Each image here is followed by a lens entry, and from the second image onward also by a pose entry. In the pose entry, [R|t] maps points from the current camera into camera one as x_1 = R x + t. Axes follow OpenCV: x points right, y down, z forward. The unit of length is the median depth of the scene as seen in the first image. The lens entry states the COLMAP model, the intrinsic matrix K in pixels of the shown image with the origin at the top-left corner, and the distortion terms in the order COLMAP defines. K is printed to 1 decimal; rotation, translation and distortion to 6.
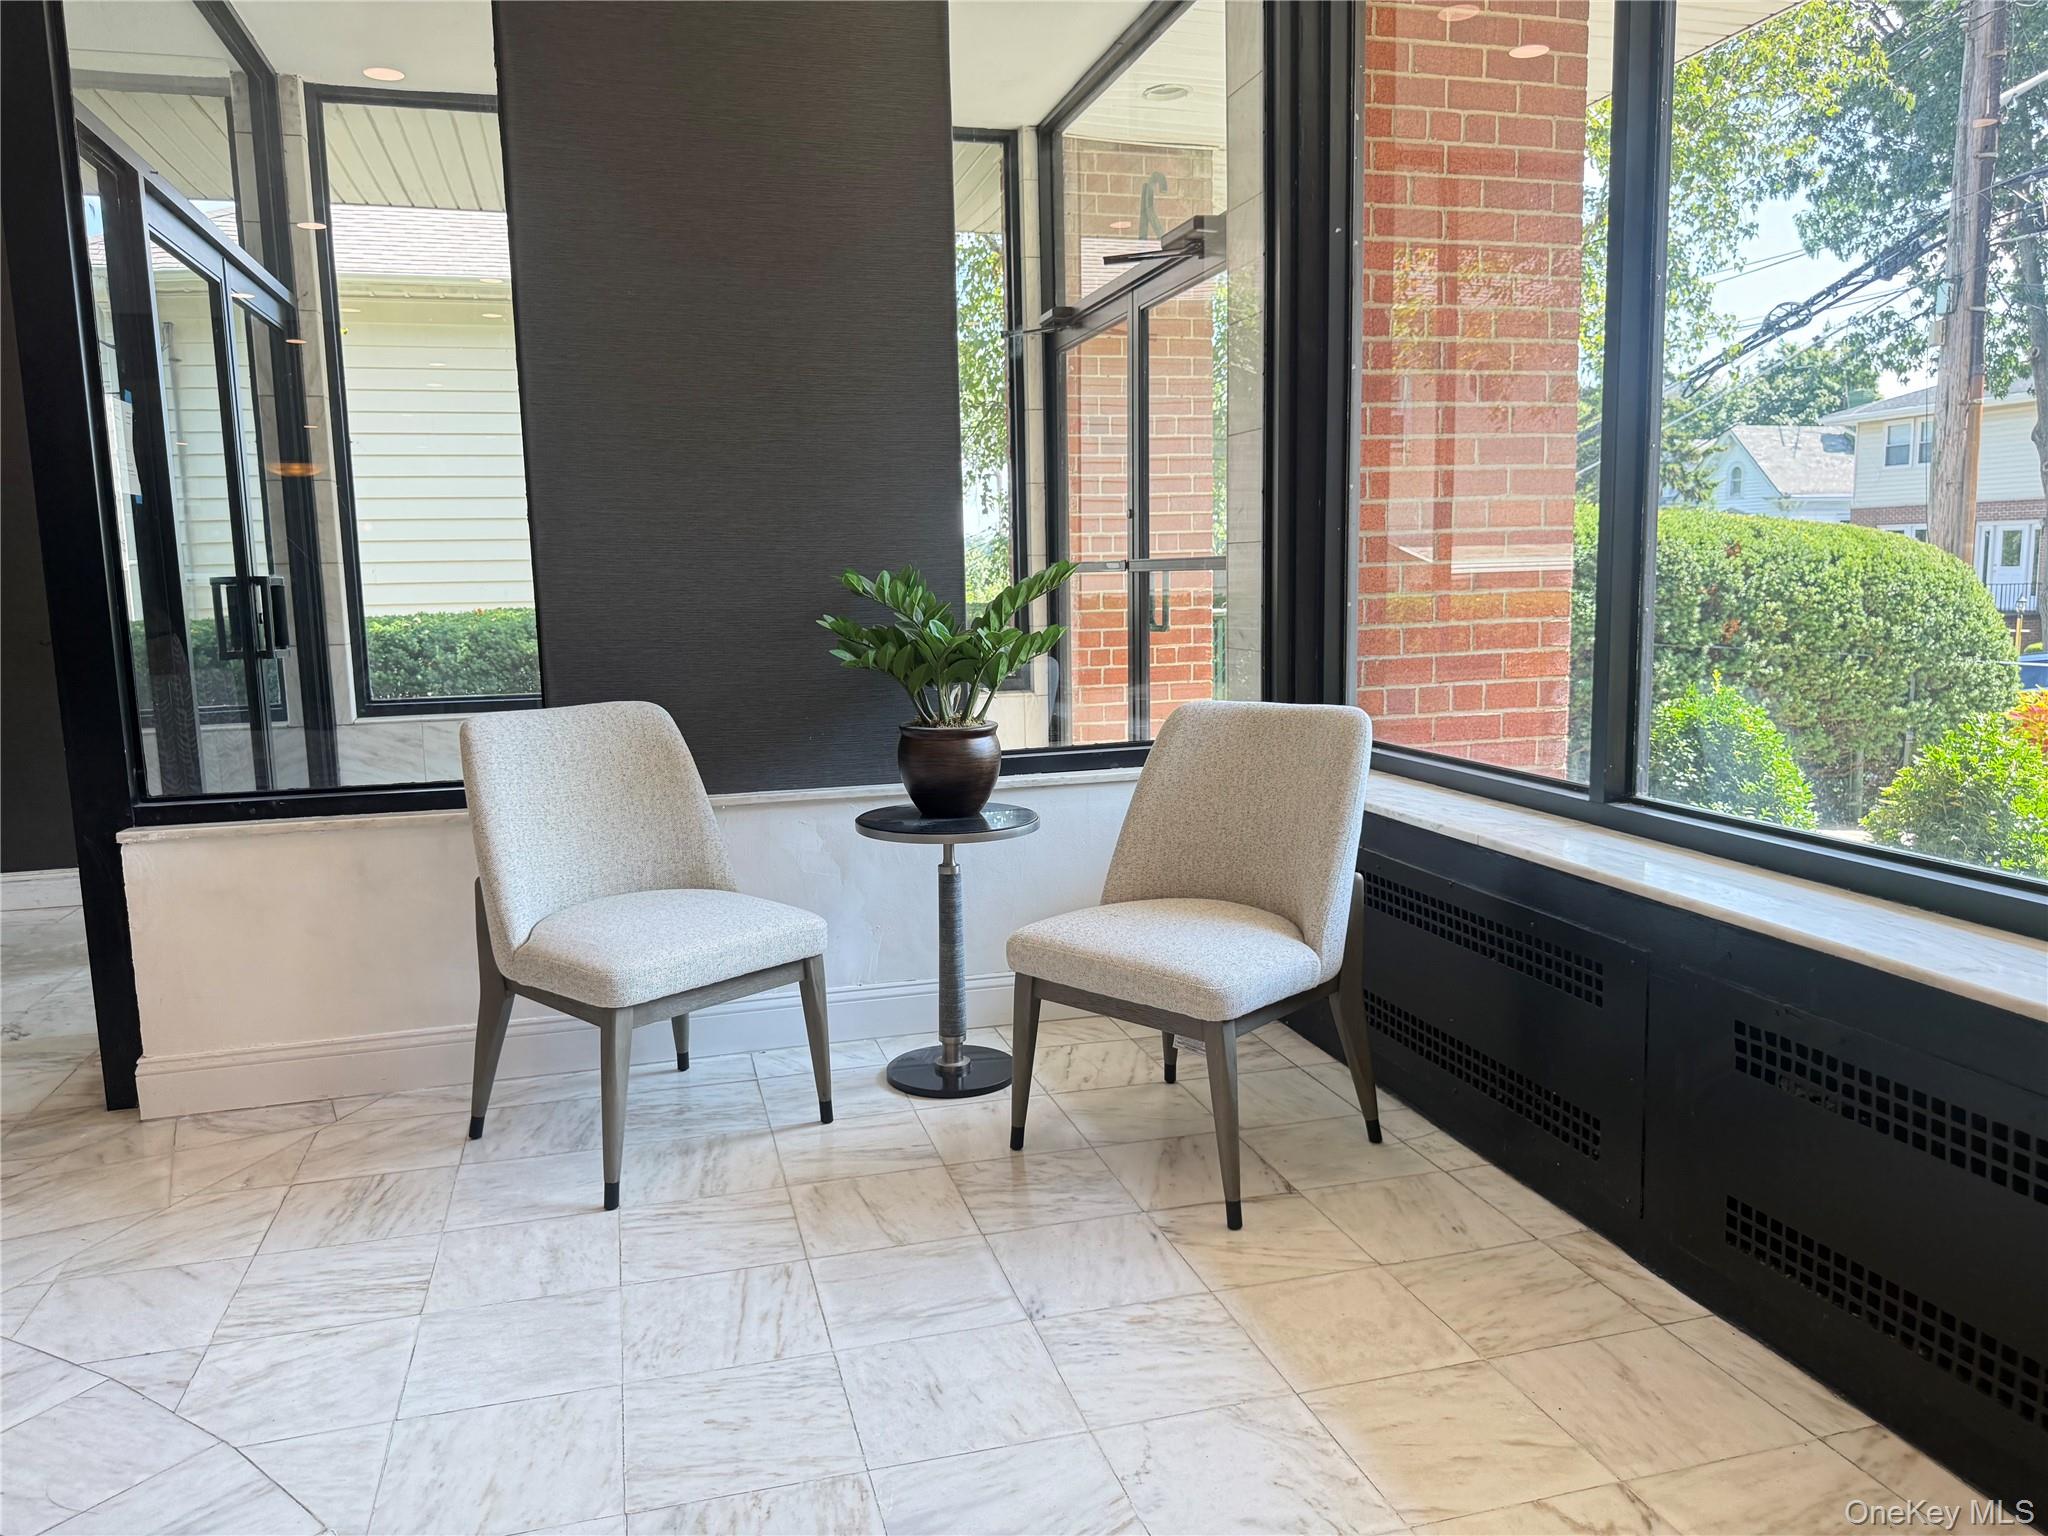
lens RADIAL K [[1456.5, 0, 1024.0], [0, 1456.5, 768.0], [0, 0, 1]] dist [0.059630, -0.064924]
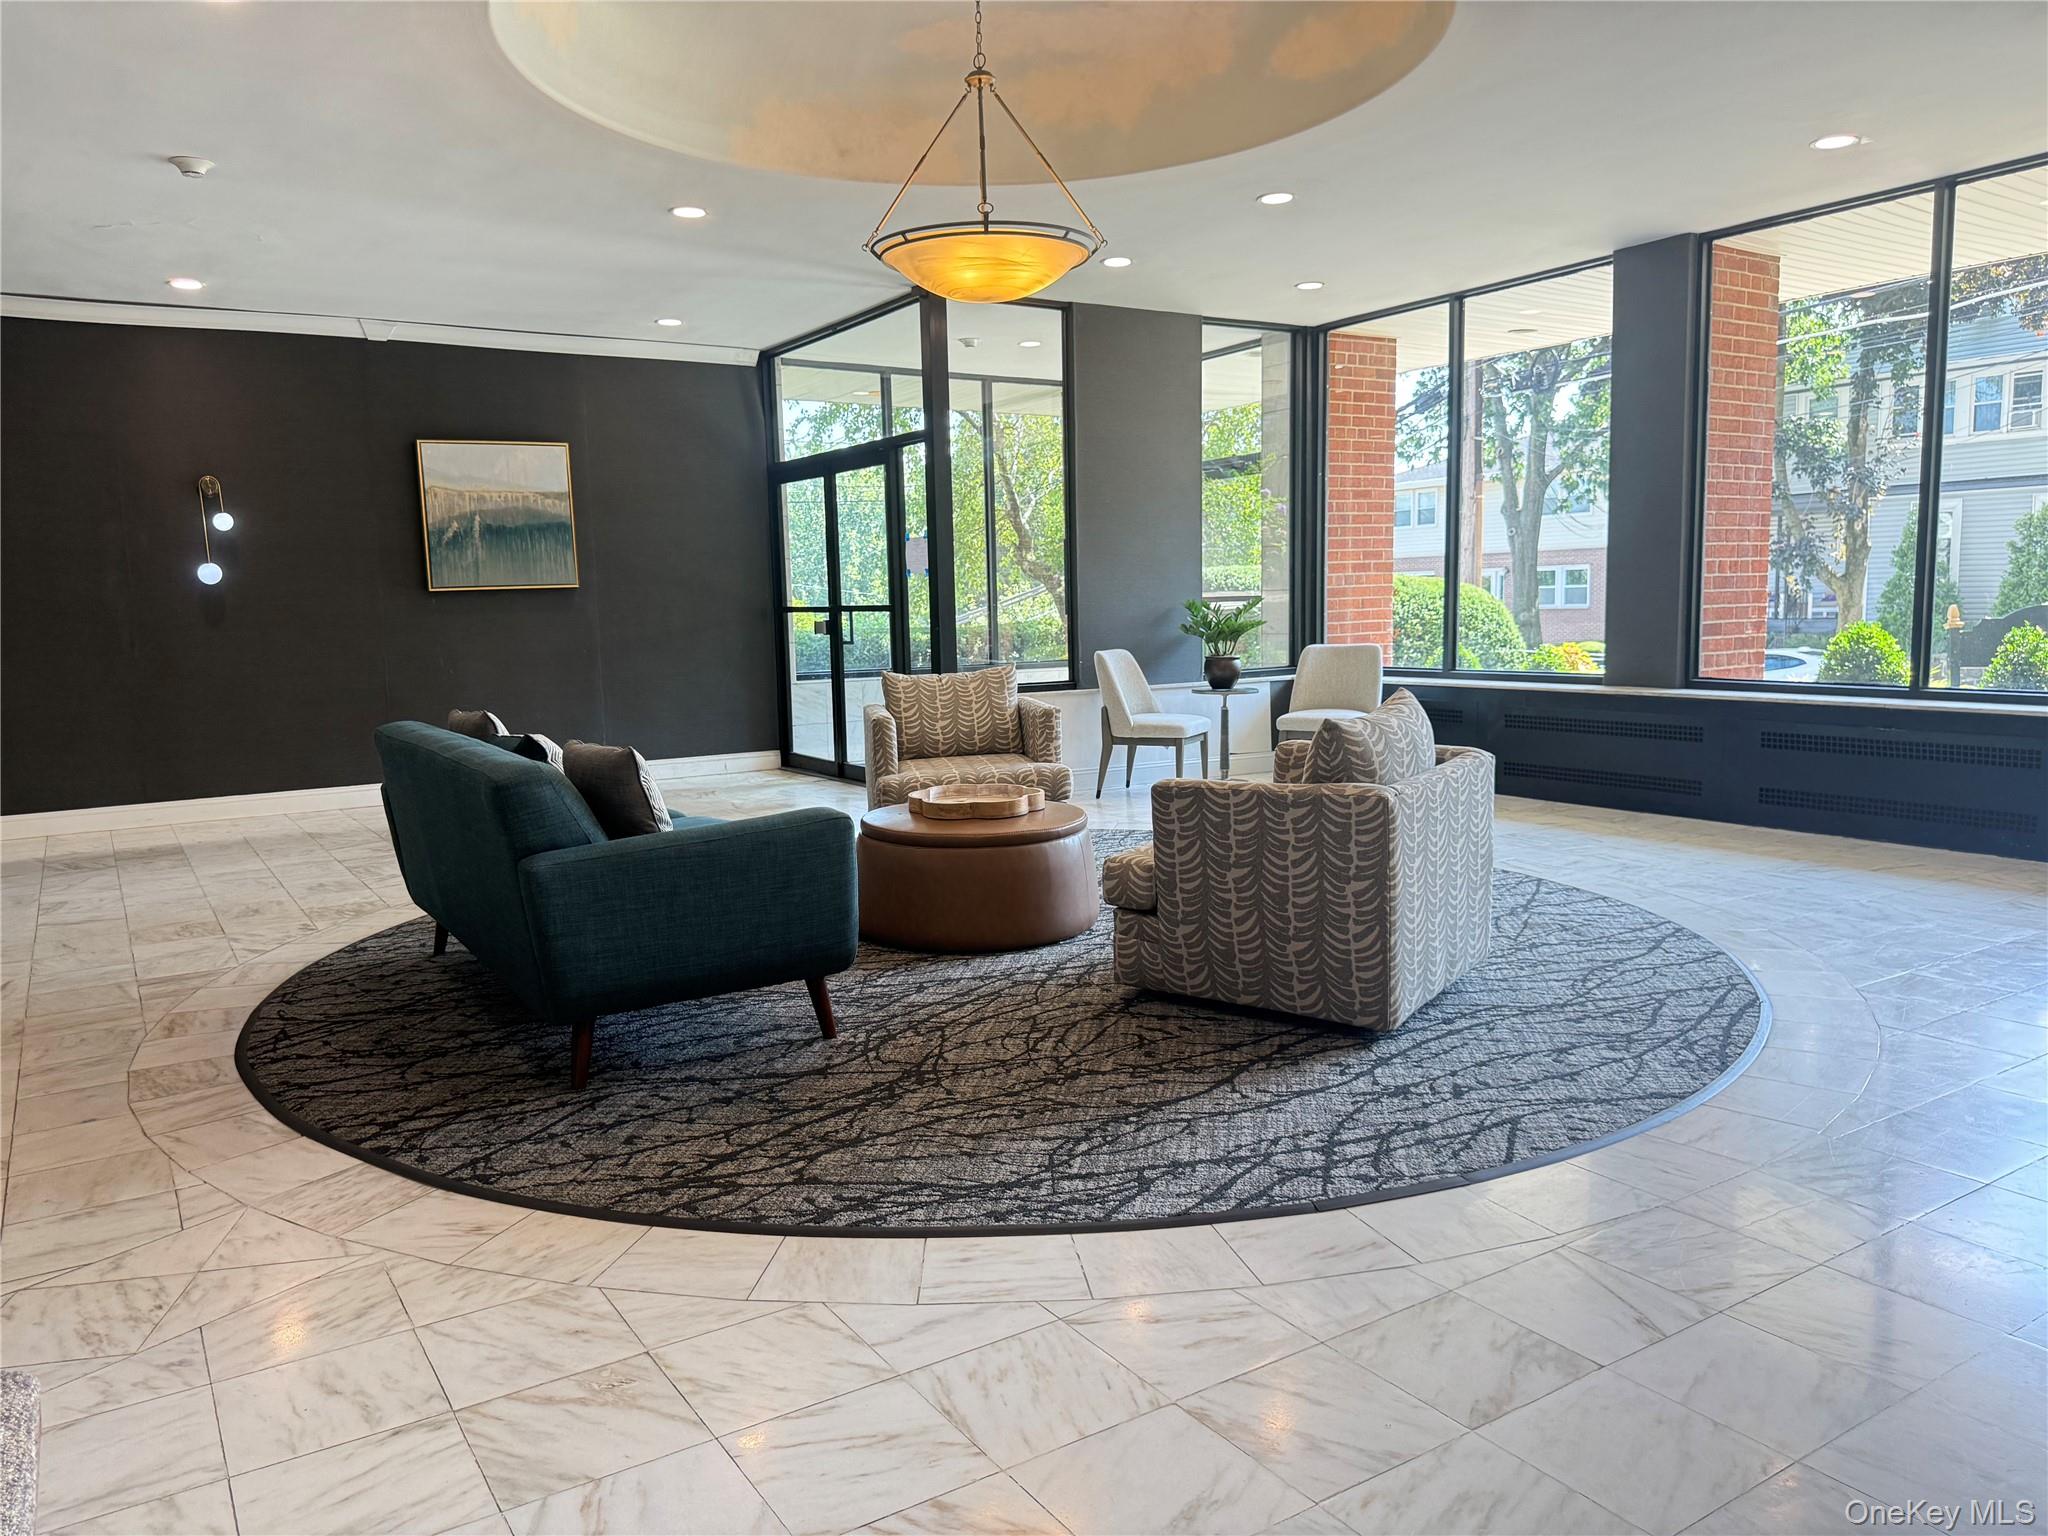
lens RADIAL K [[1456.5, 0, 1024.0], [0, 1456.5, 768.0], [0, 0, 1]] dist [0.059630, -0.064924]
pose [[0.956961, -0.037280, 0.287812, -0.505614], [0.045252, 0.998753, -0.021092, 0.092804], [-0.286667, 0.033208, 0.957455, -0.627477]]
